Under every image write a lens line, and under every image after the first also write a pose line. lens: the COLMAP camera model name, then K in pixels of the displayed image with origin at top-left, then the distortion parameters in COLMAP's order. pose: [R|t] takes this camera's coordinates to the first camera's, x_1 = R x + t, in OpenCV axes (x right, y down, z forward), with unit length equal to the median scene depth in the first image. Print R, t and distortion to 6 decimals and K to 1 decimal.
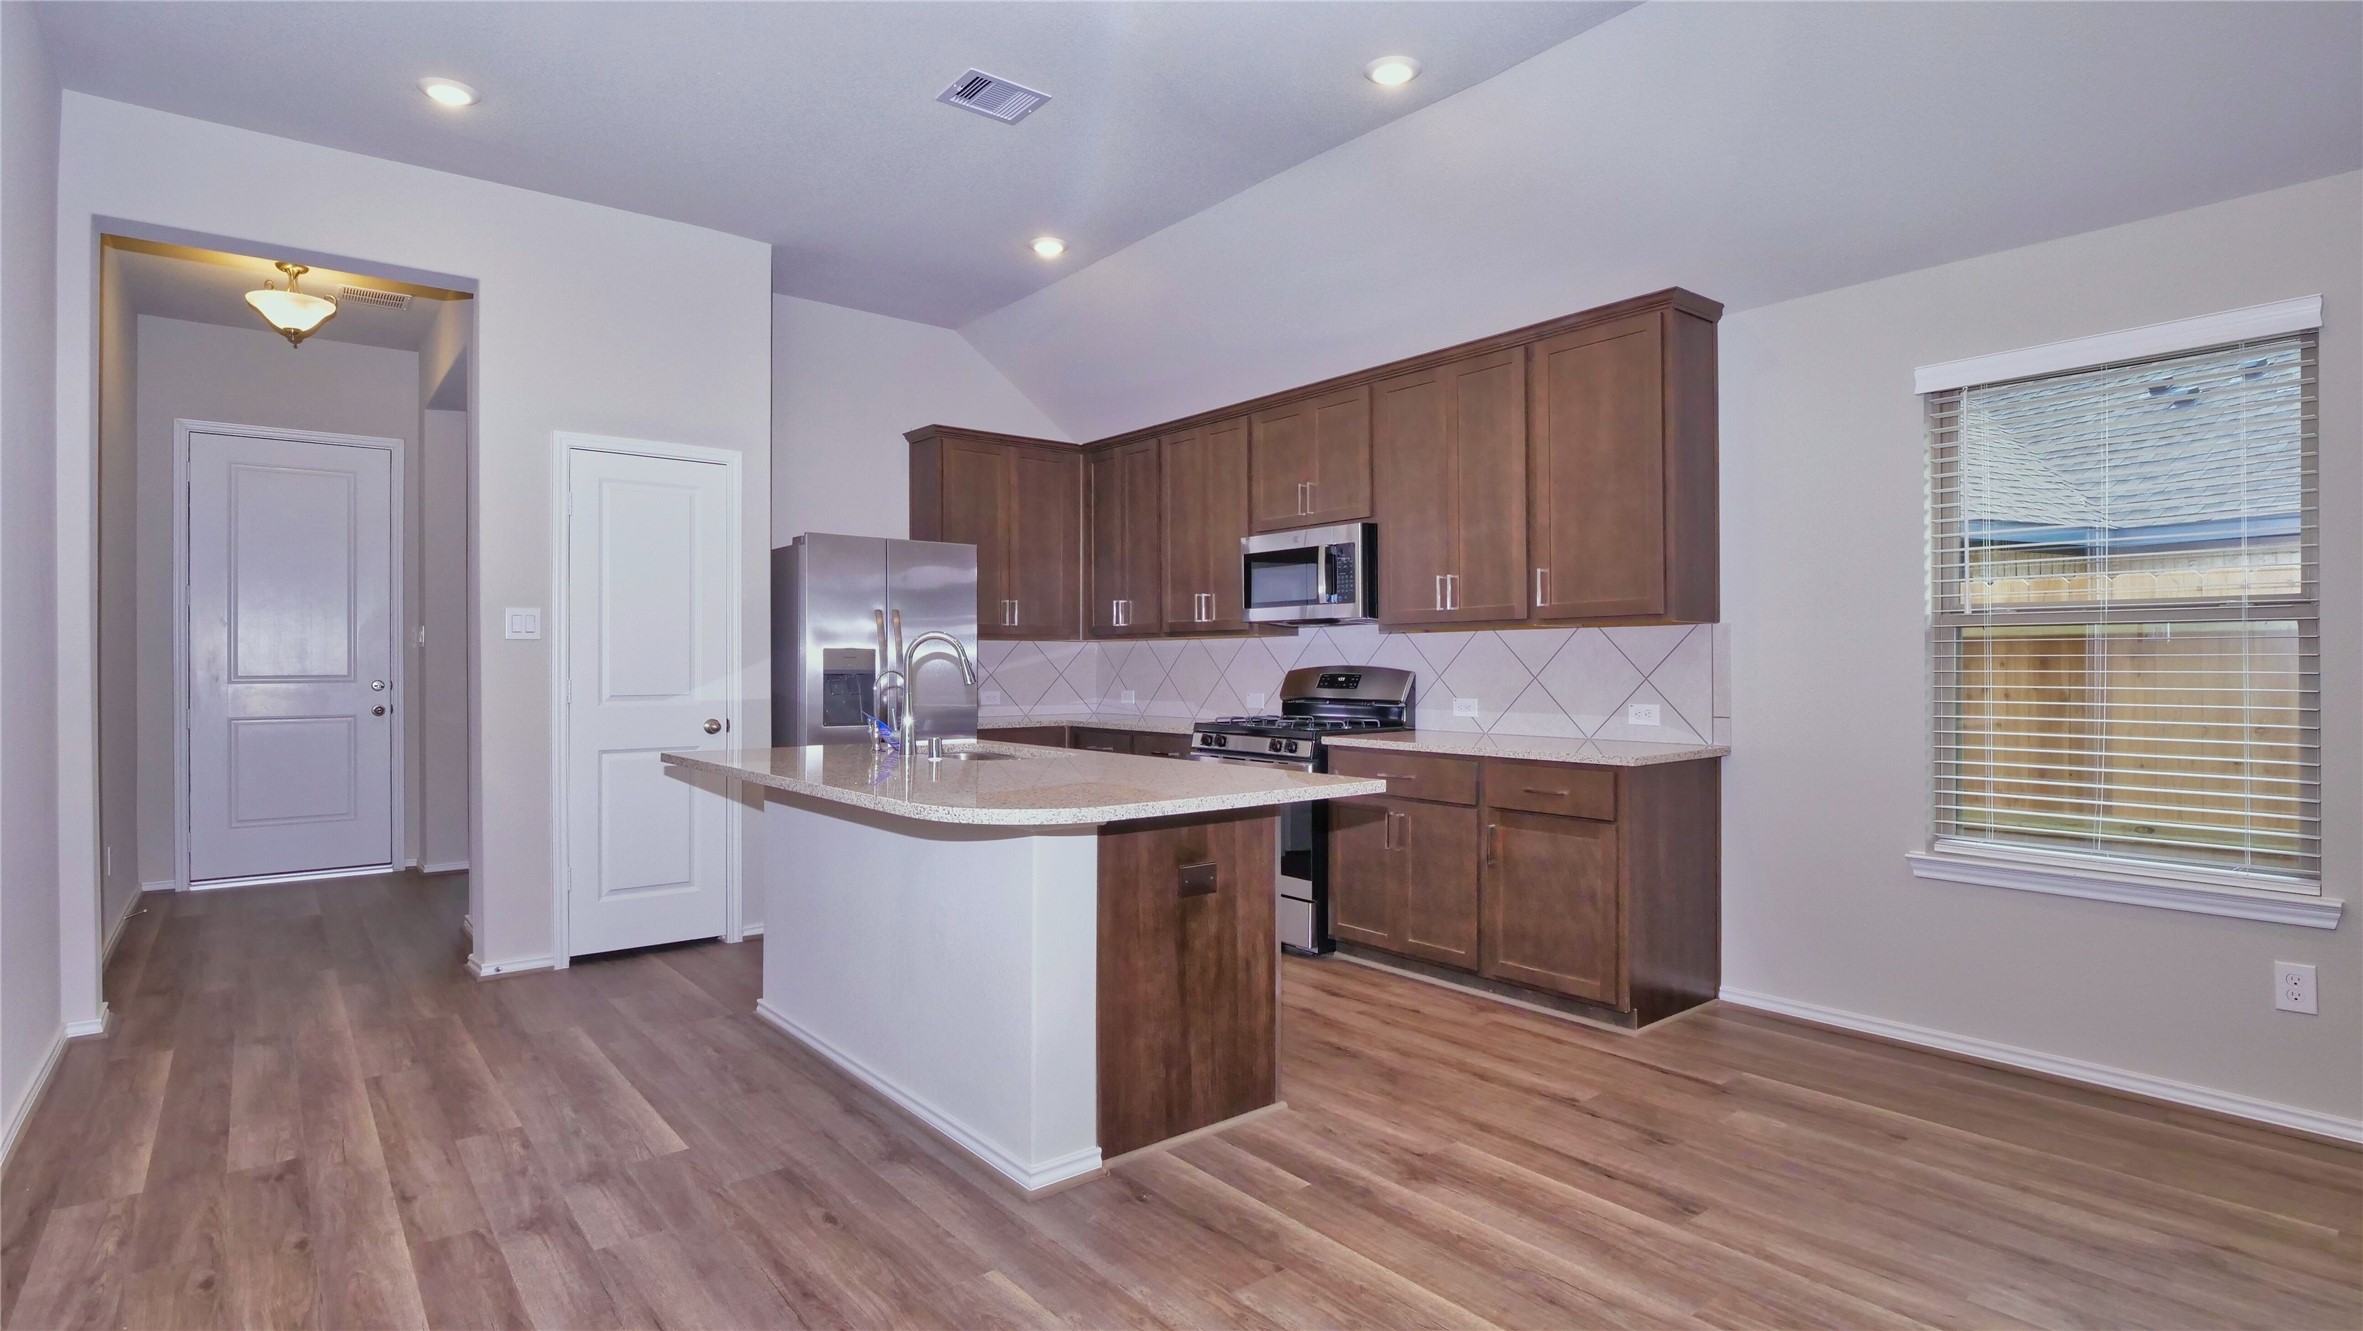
lens RADIAL K [[1144.3, 0, 1174.8], [0, 1144.3, 657.5], [0, 0, 1]] dist [-0.012026, -0.001388]
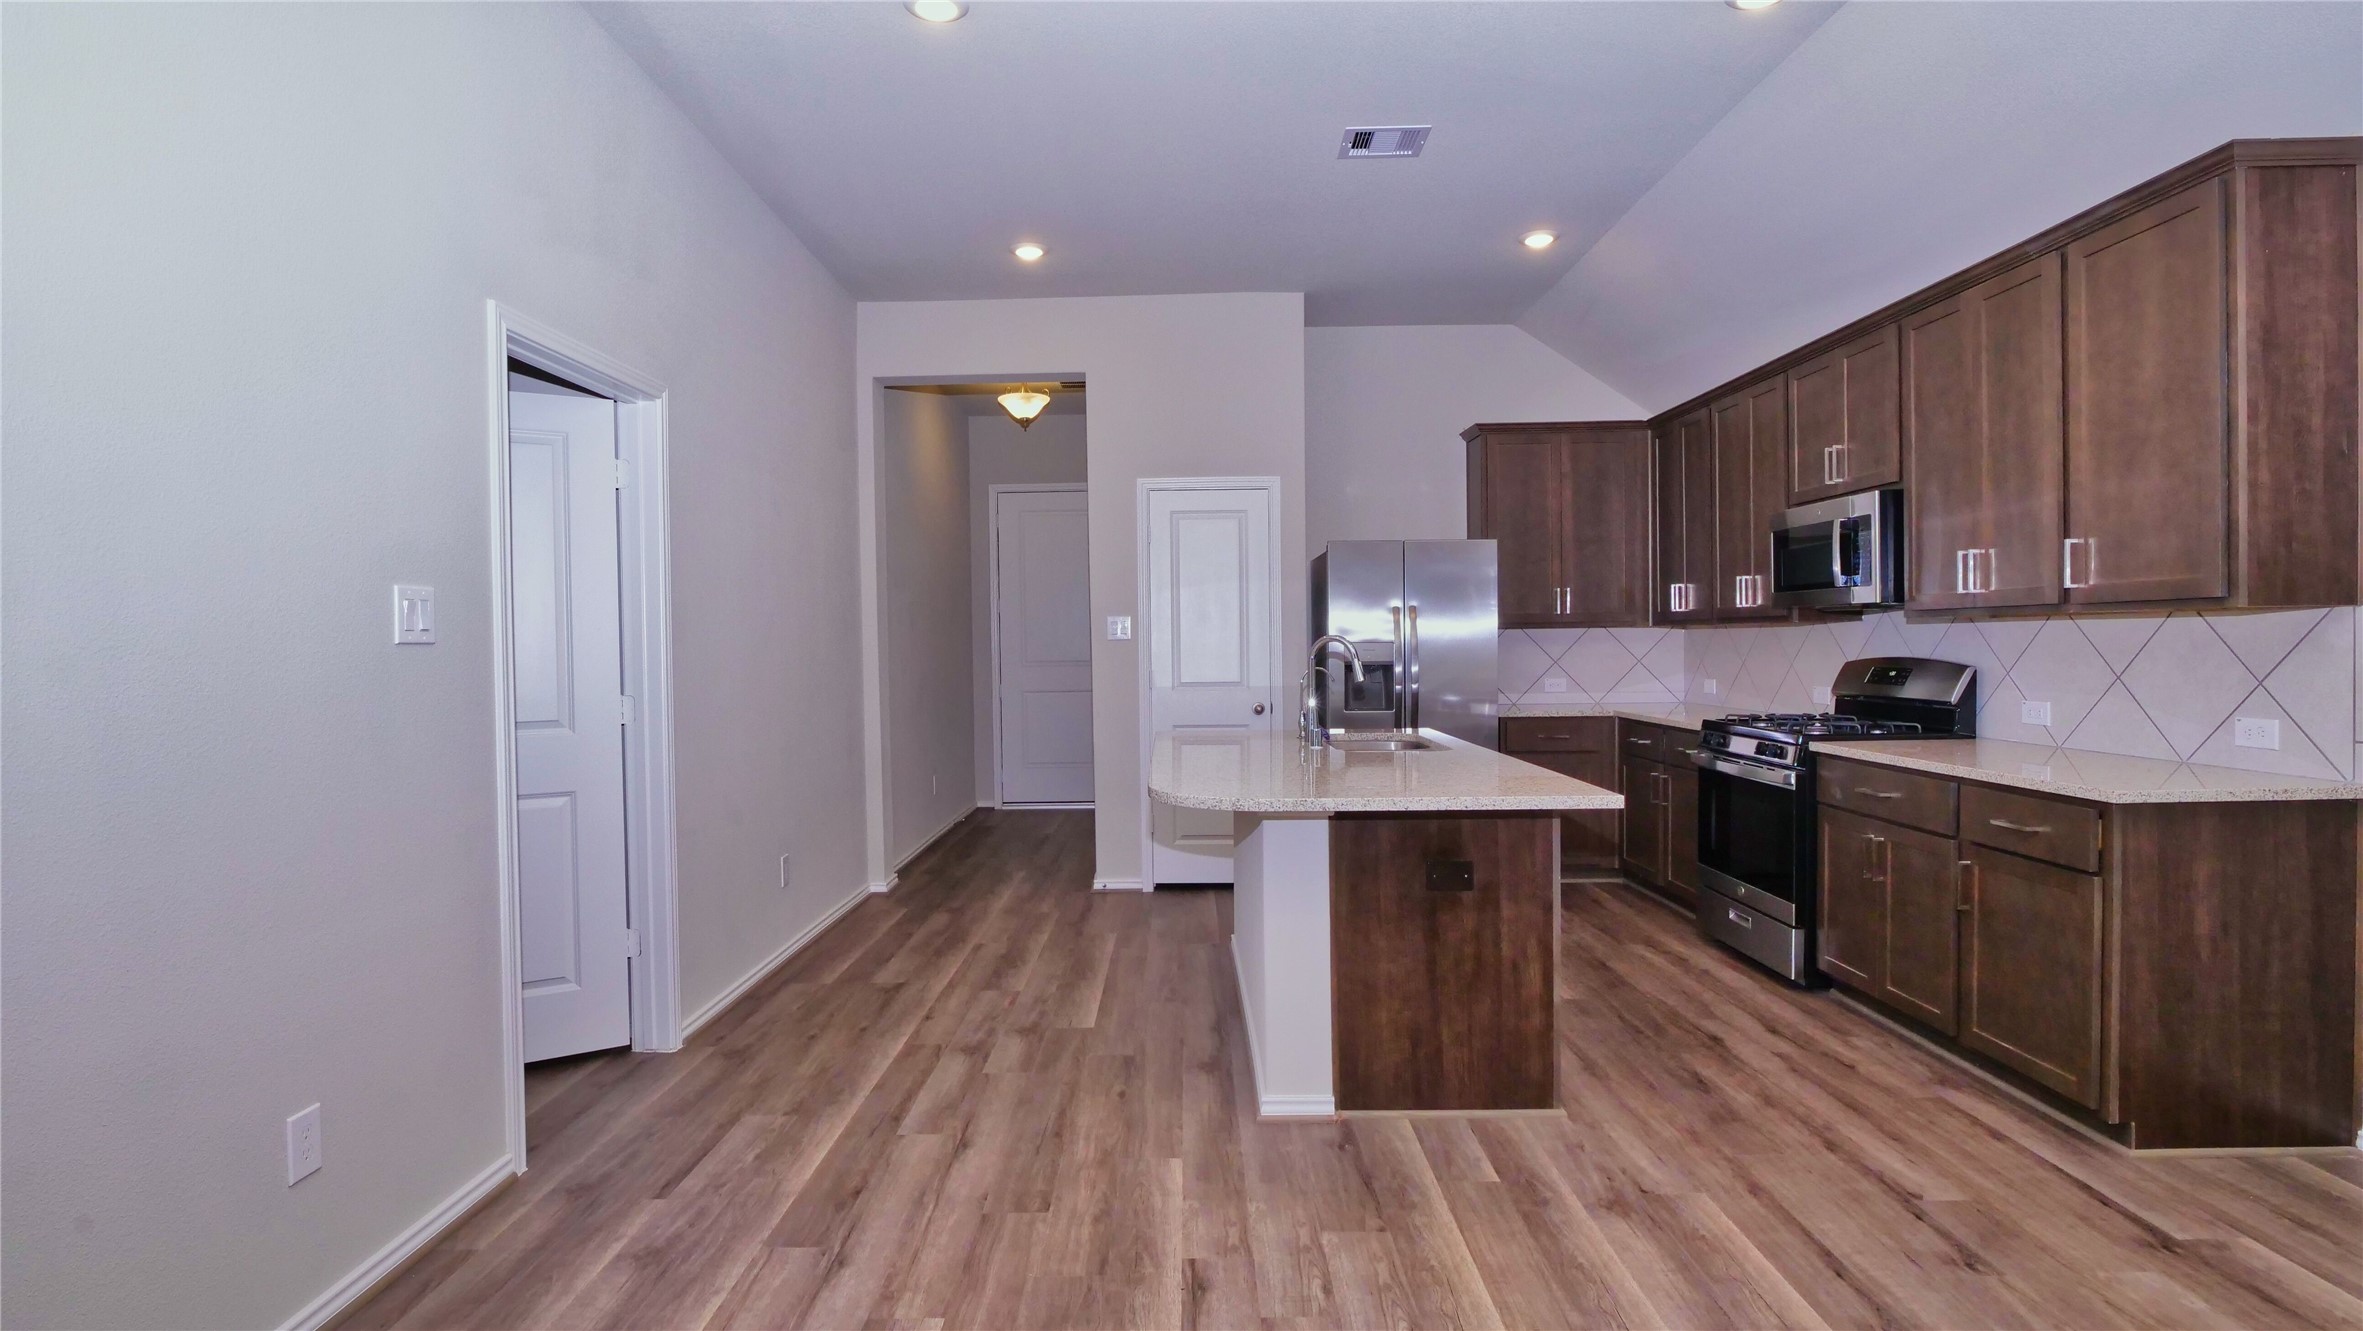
lens RADIAL K [[1144.3, 0, 1172.7], [0, 1144.3, 656.0], [0, 0, 1]] dist [-0.012026, -0.001388]
pose [[0.769394, 0.000472, -0.638775, 0.349588], [0.015659, 0.999685, 0.019600, -0.023772], [0.638583, -0.025083, 0.769144, 0.019736]]
